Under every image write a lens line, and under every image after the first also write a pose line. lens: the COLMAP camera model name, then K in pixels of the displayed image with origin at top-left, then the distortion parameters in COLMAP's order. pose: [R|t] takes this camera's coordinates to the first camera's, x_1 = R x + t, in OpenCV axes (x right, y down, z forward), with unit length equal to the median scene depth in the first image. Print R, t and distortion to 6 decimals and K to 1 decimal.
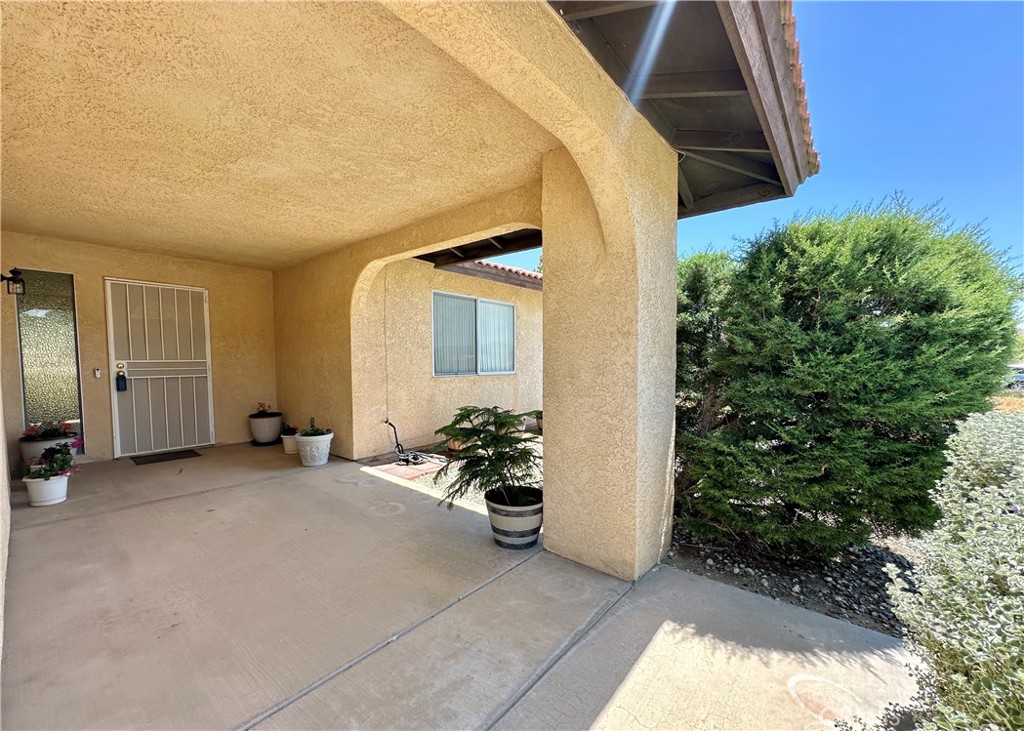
lens RADIAL K [[410.8, 0, 509.4], [0, 410.8, 382.4], [0, 0, 1]] dist [-0.000587, -0.000052]
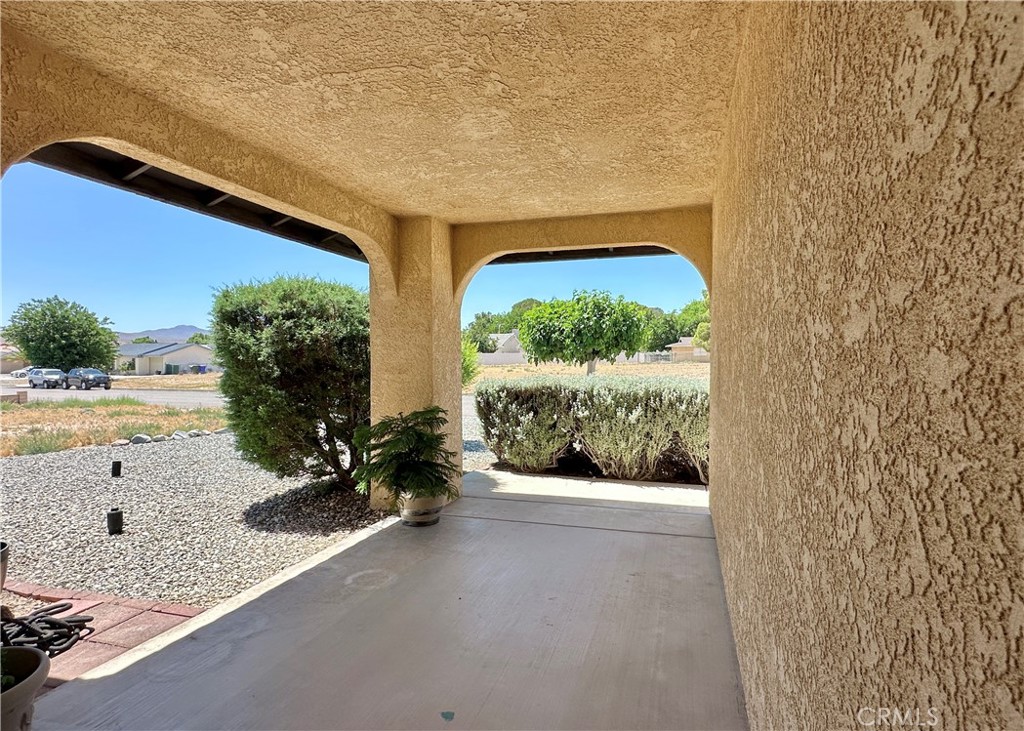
lens RADIAL K [[550.8, 0, 511.3], [0, 550.8, 364.4], [0, 0, 1]] dist [0.000788, 0.000190]
pose [[-0.384589, -0.012340, 0.923005, -1.310039], [0.057436, 0.997653, 0.037270, -0.092301], [-0.921299, 0.067348, -0.382978, 1.142113]]
